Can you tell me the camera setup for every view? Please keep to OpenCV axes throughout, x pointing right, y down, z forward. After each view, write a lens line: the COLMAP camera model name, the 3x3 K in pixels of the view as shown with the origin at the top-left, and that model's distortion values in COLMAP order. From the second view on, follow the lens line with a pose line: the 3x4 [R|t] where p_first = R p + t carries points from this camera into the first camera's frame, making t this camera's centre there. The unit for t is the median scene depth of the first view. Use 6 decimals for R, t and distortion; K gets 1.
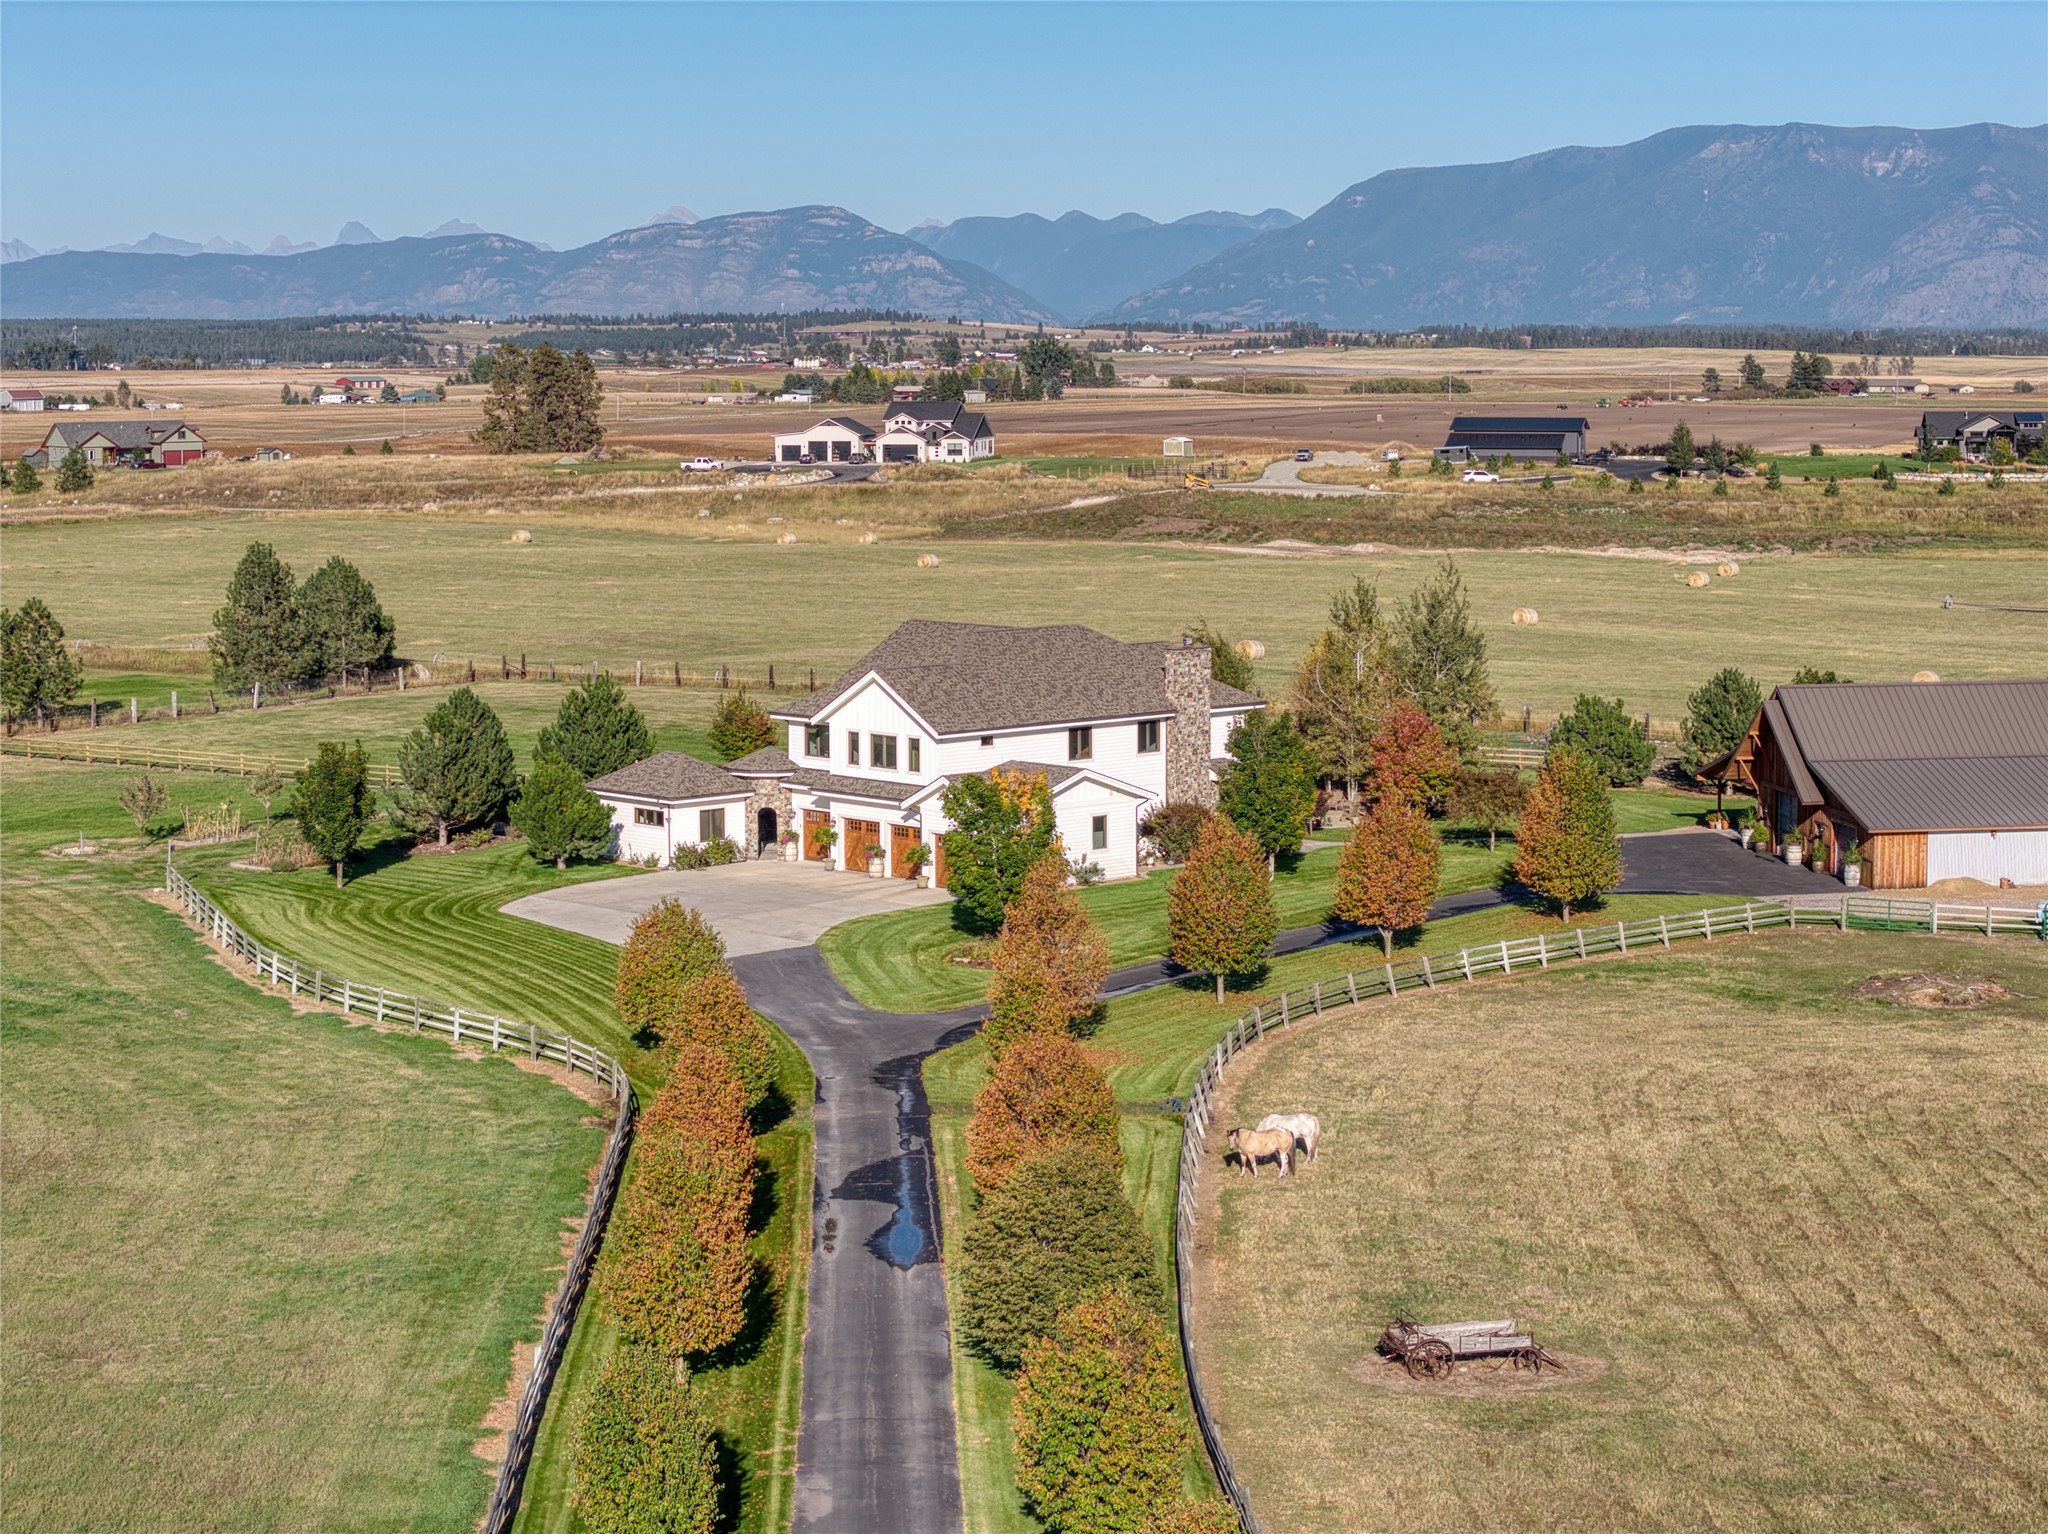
lens RADIAL K [[4072.4, 0, 1018.5], [0, 4072.4, 765.2], [0, 0, 1]] dist [-0.134911, 0.000000]
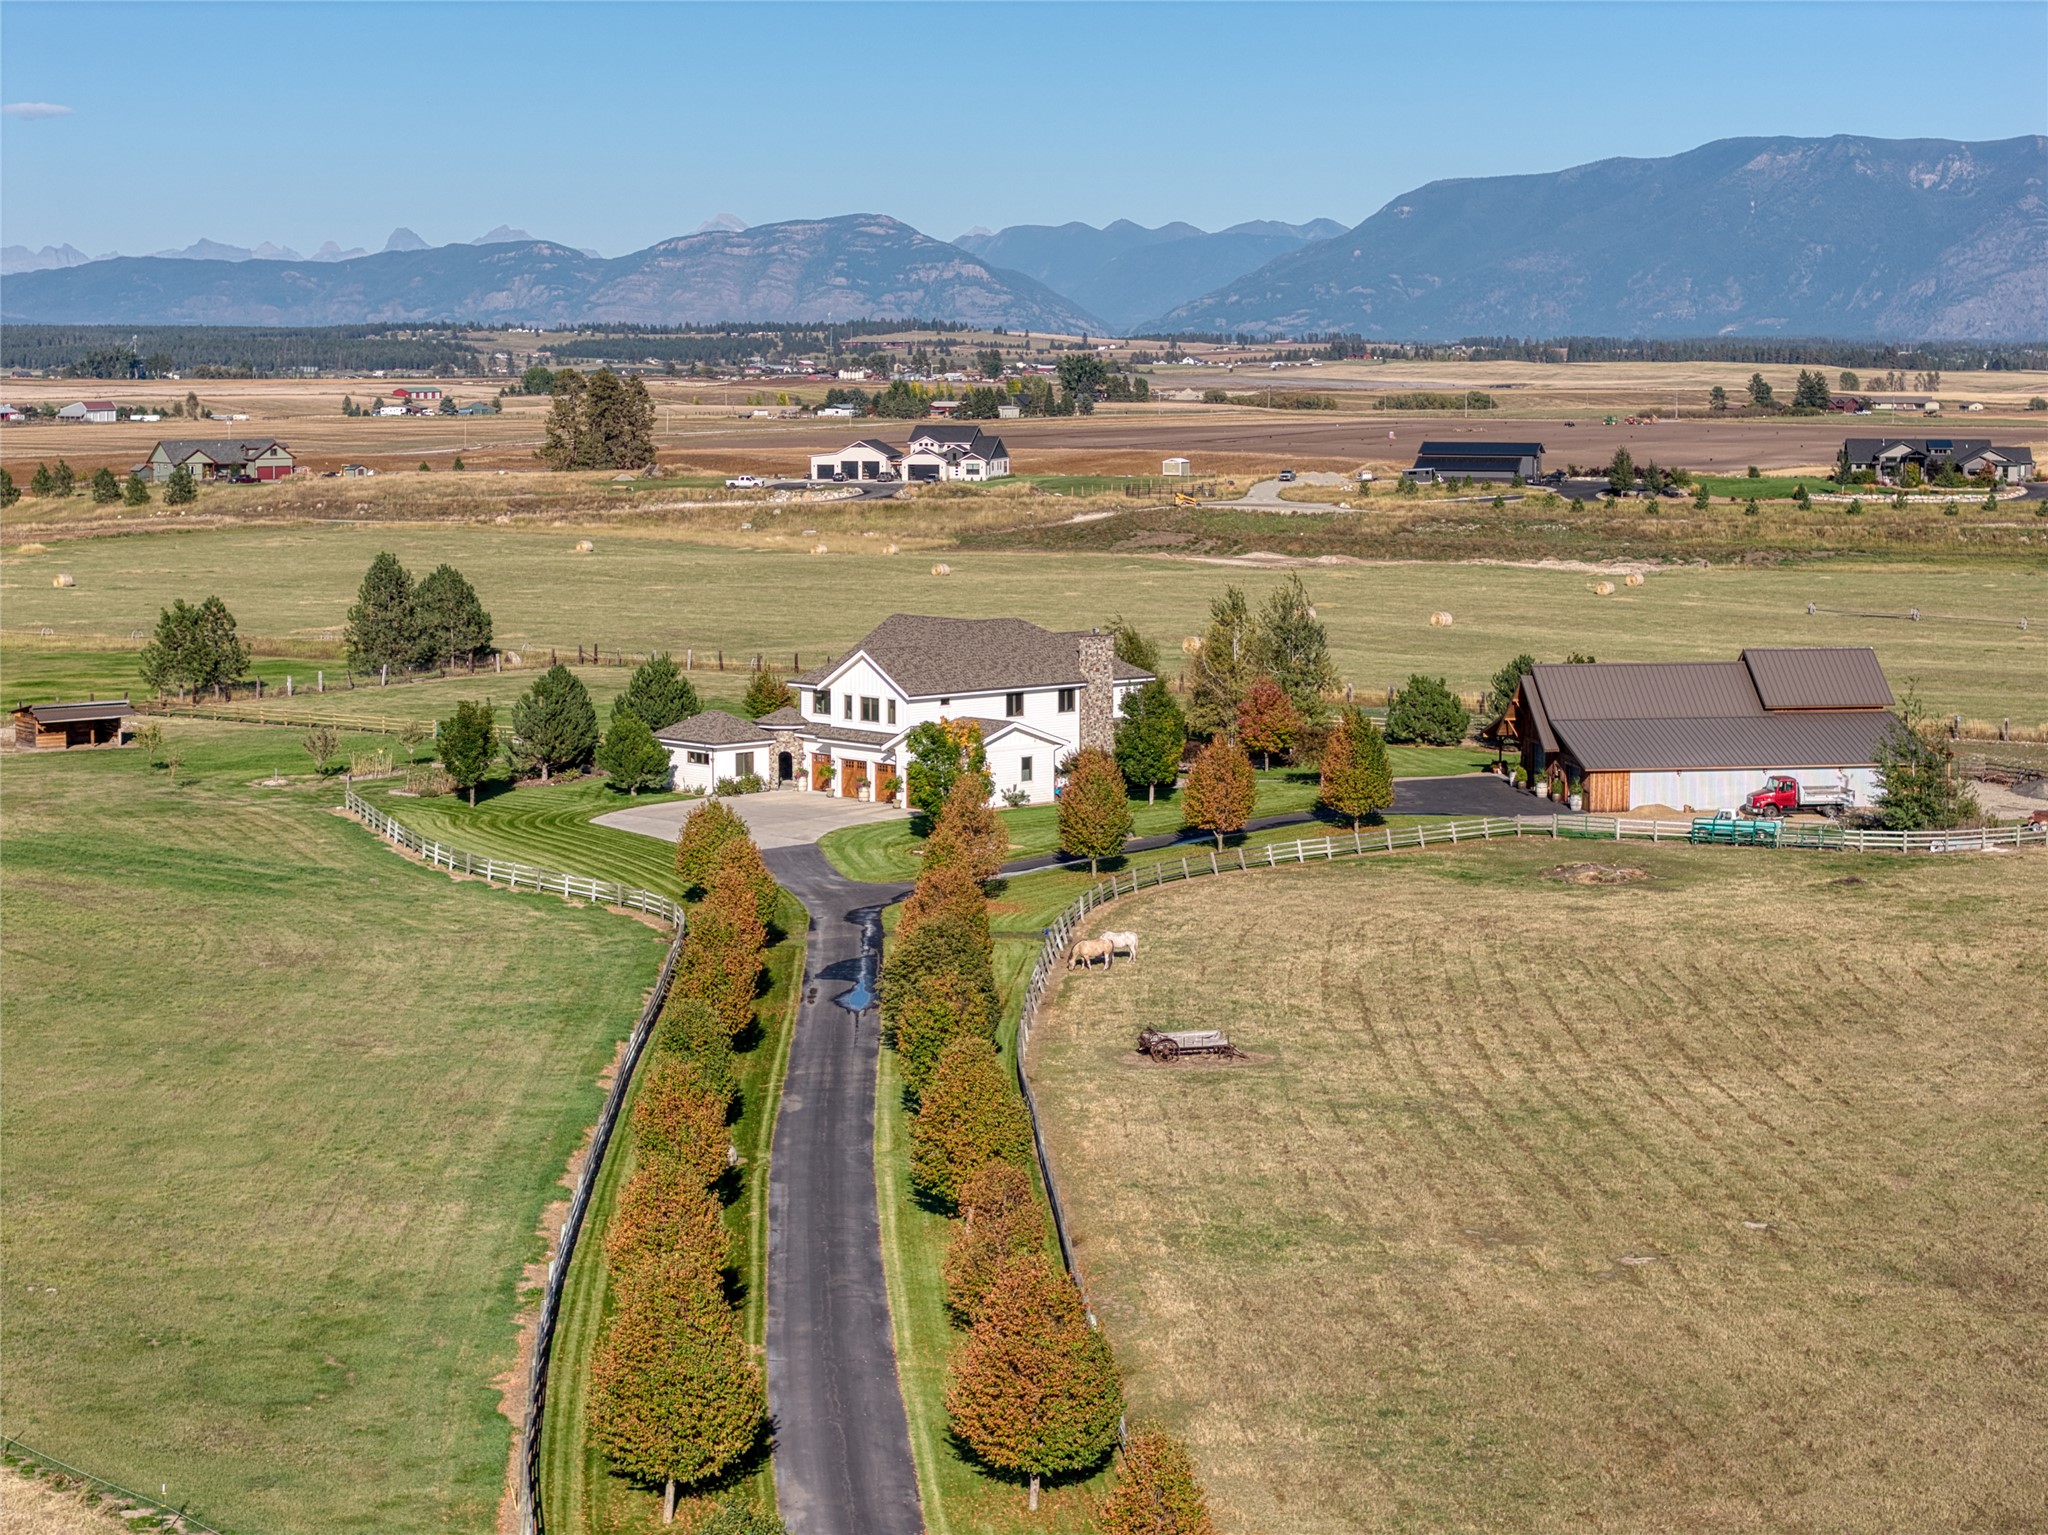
lens RADIAL K [[4072.4, 0, 1029.5], [0, 4072.4, 768.2], [0, 0, 1]] dist [-0.134911, 0.000000]
pose [[0.999953, 0.004560, -0.008518, 0.027416], [-0.004571, 0.999989, -0.001268, 0.015129], [0.008512, 0.001307, 0.999963, -0.311890]]
